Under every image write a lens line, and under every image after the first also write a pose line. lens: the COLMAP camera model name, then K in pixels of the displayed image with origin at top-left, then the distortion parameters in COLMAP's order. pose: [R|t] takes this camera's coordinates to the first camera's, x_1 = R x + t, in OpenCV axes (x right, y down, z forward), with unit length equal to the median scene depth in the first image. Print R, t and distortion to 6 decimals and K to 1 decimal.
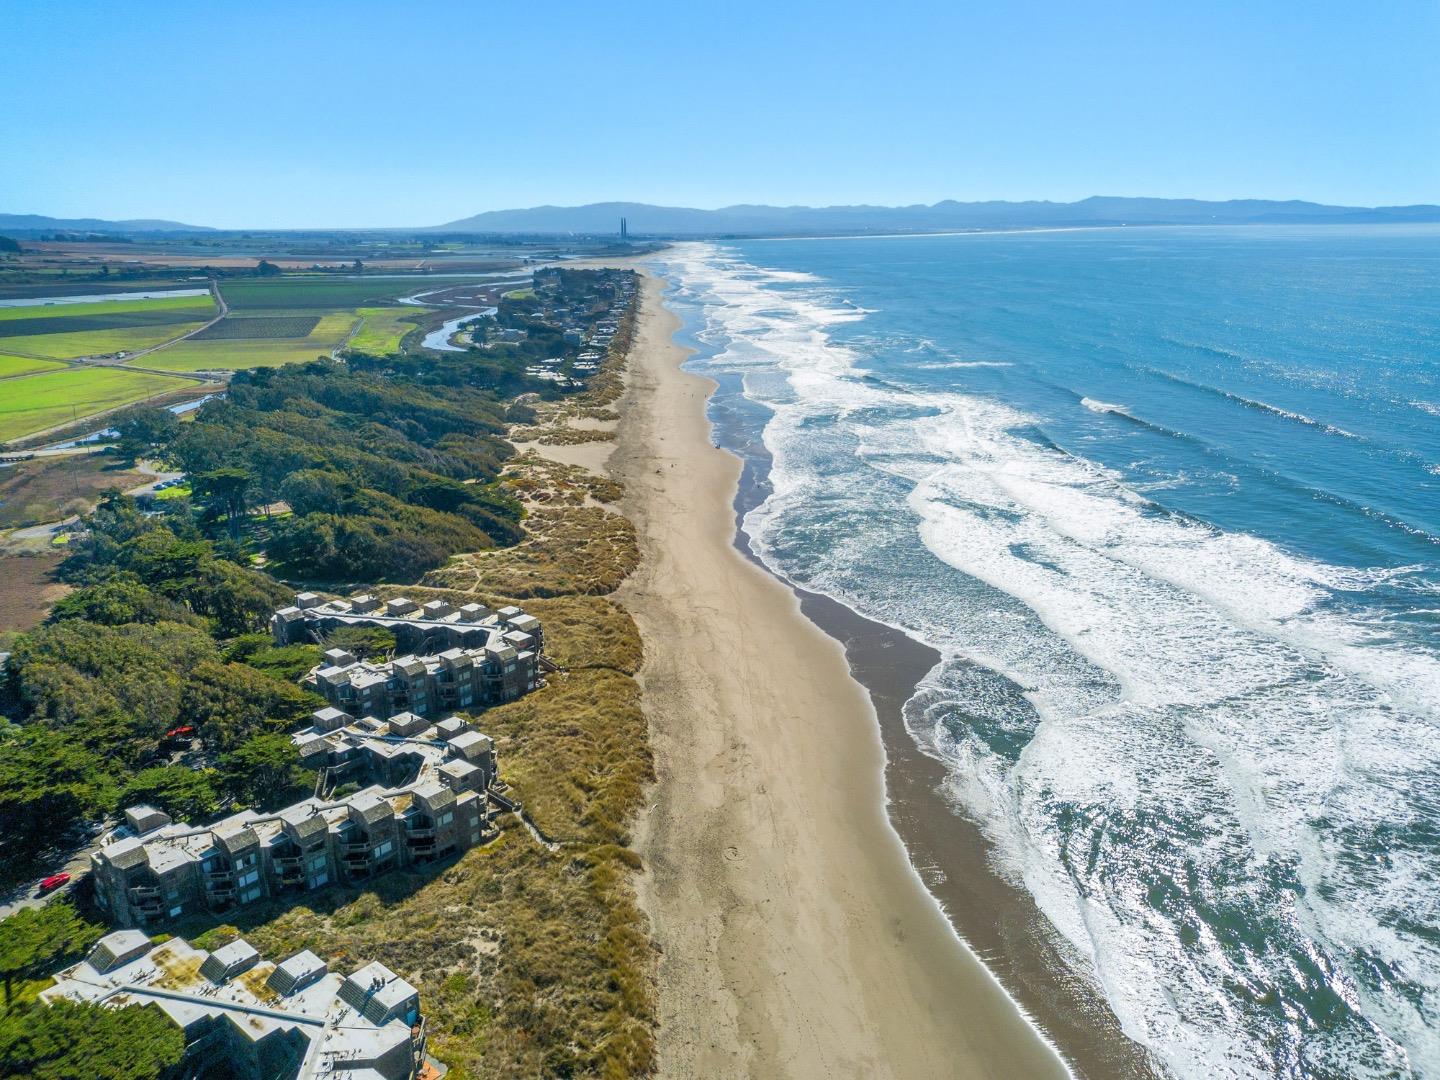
lens RADIAL K [[1073.1, 0, 720.0], [0, 1073.1, 540.0], [0, 0, 1]] dist [0.072116, -0.123862]
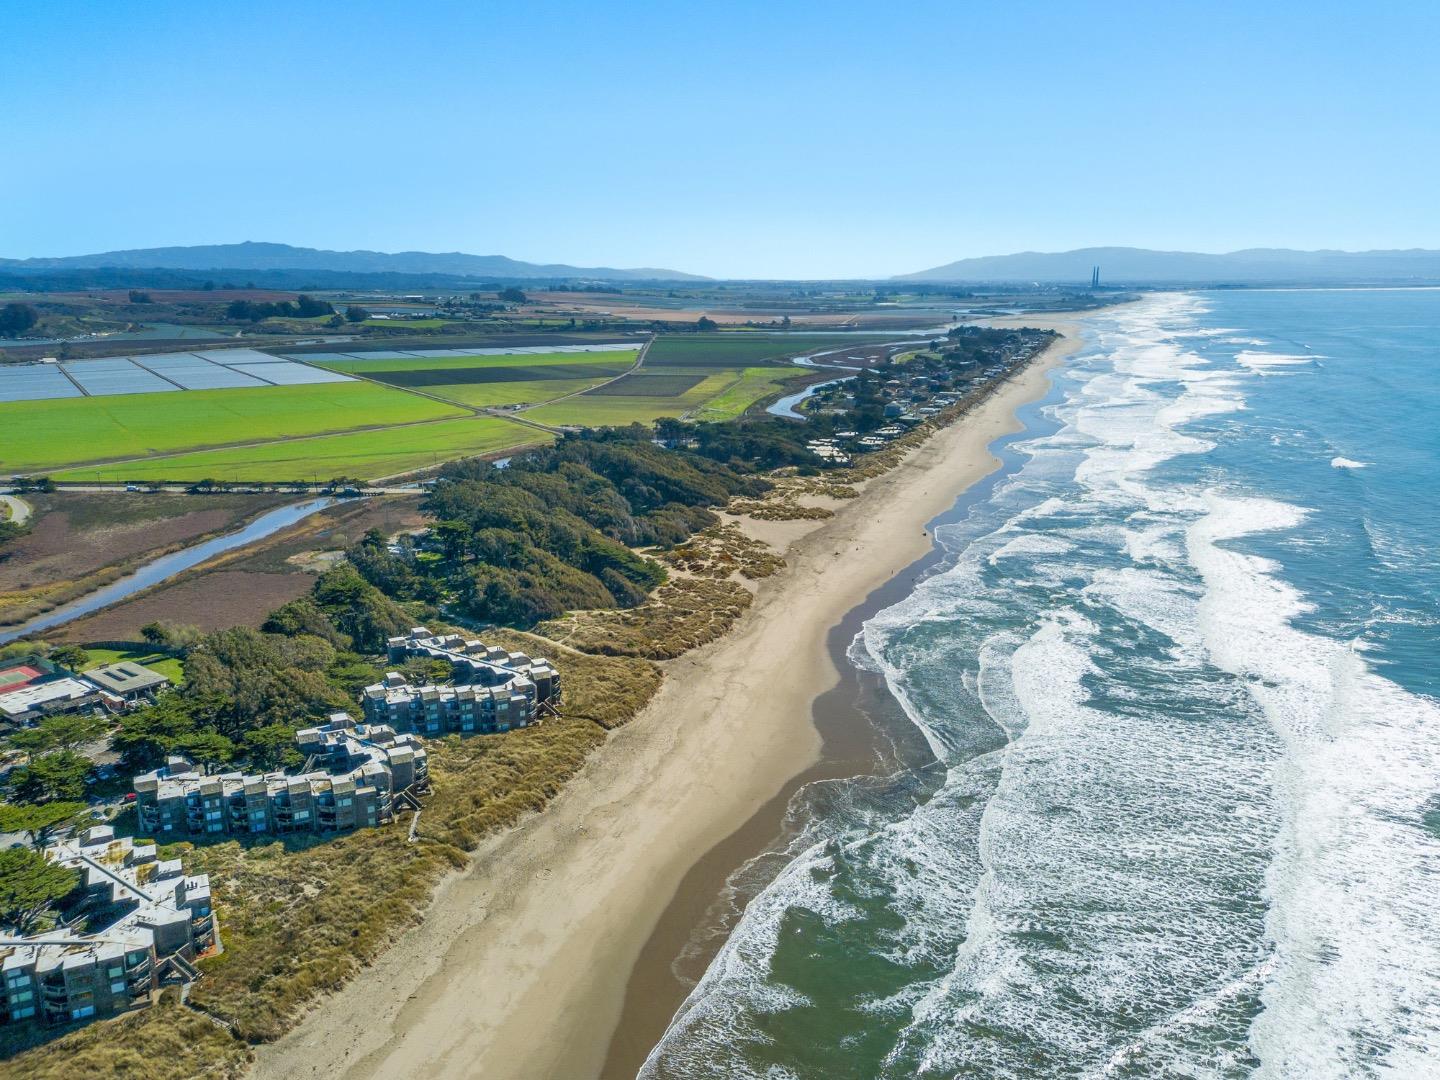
lens RADIAL K [[1118.3, 0, 720.0], [0, 1118.3, 540.0], [0, 0, 1]] dist [0.102408, -0.174396]
pose [[0.917356, 0.093322, -0.386975, 0.551057], [-0.112867, 0.993214, -0.028040, -0.069145], [0.381732, 0.069399, 0.921664, -0.137091]]
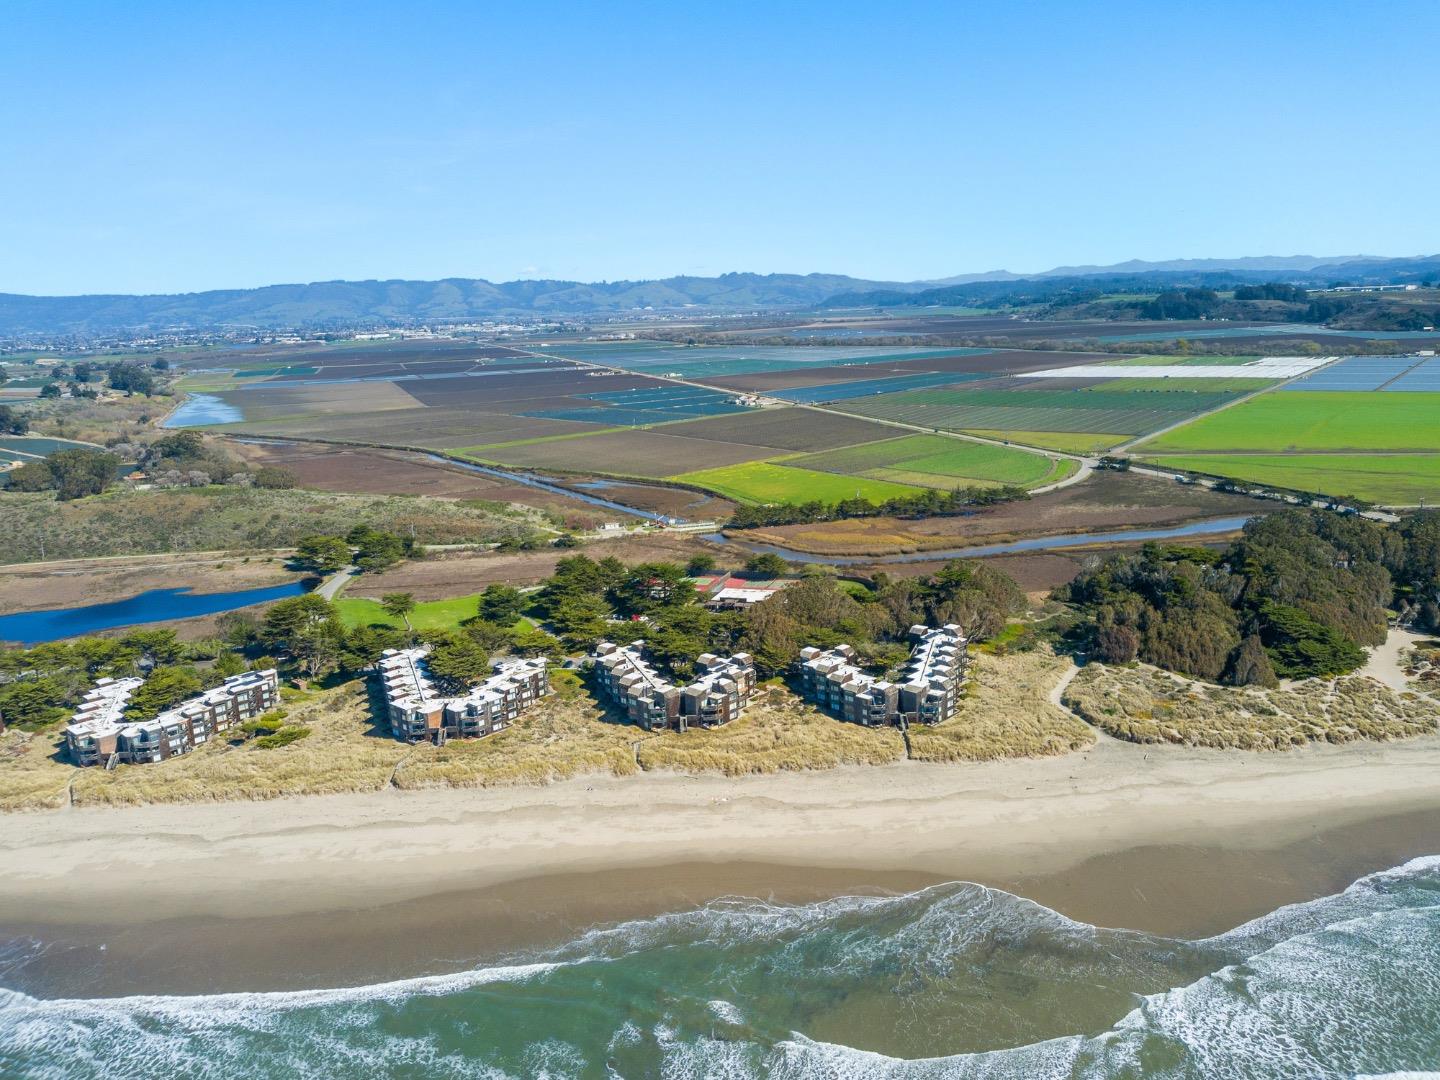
lens RADIAL K [[1118.3, 0, 720.0], [0, 1118.3, 540.0], [0, 0, 1]] dist [0.102408, -0.174396]
pose [[-0.053323, 0.215497, -0.975048, 1.174382], [-0.237538, 0.945671, 0.221994, -0.351569], [0.969914, 0.243448, 0.000763, 0.825750]]
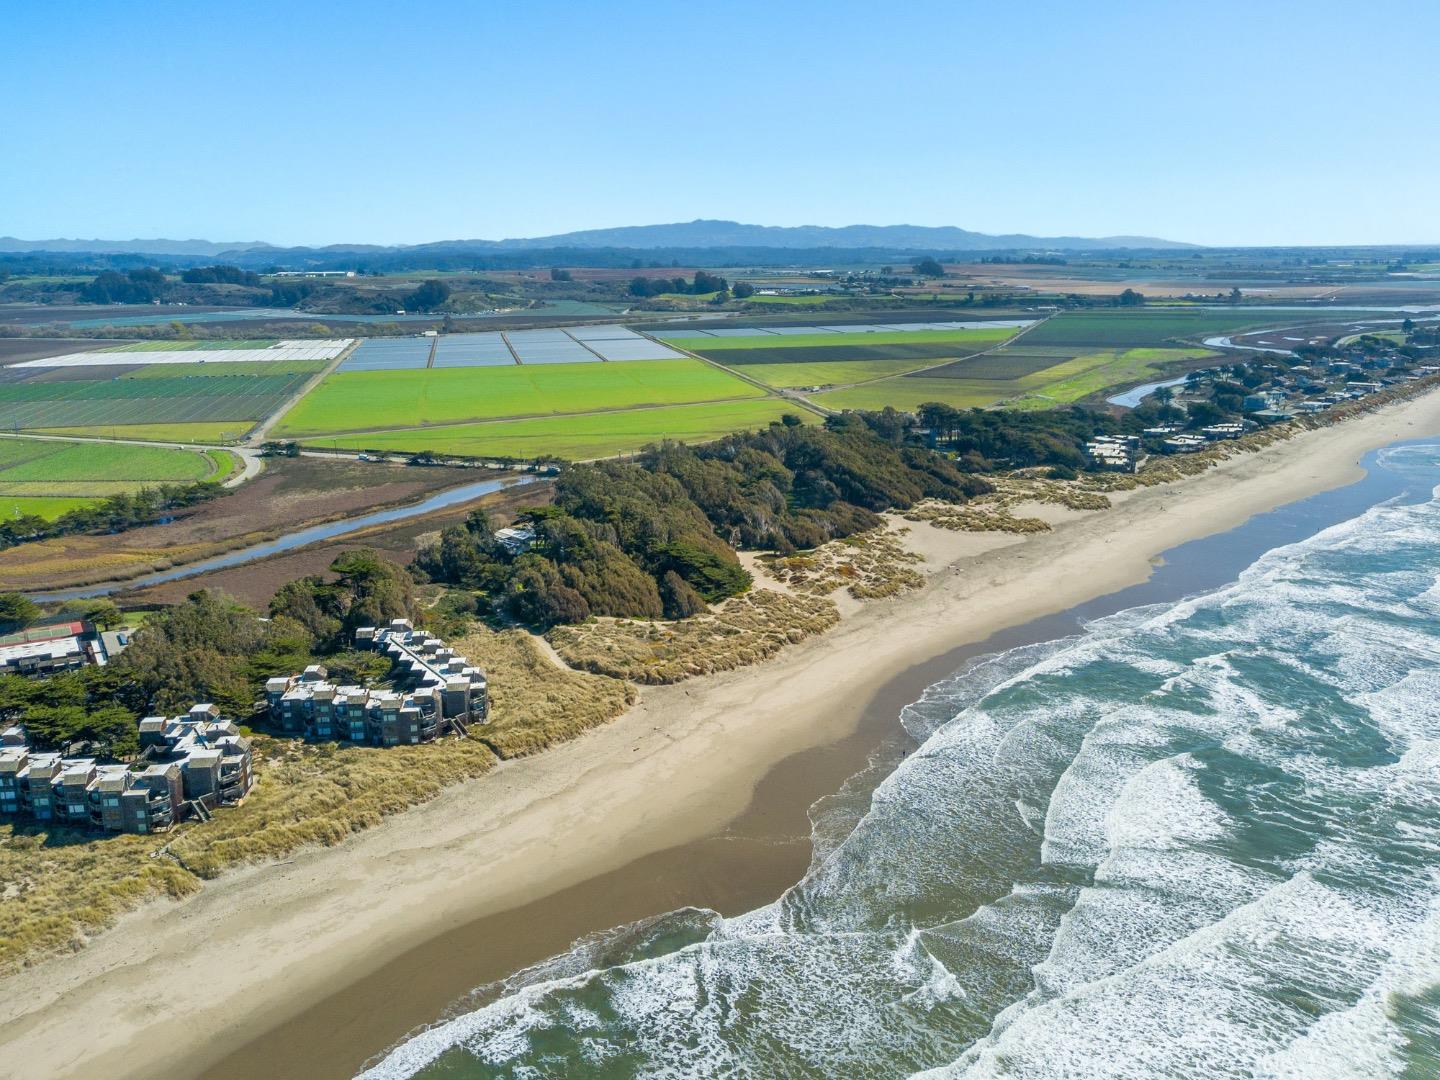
lens RADIAL K [[1228.0, 0, 720.0], [0, 1228.0, 540.0], [0, 0, 1]] dist [0.108231, -0.179145]
pose [[0.713546, 0.152792, -0.683744, 0.913879], [-0.184652, 0.982437, 0.026839, -0.160721], [0.675837, 0.107104, 0.729228, 0.298944]]
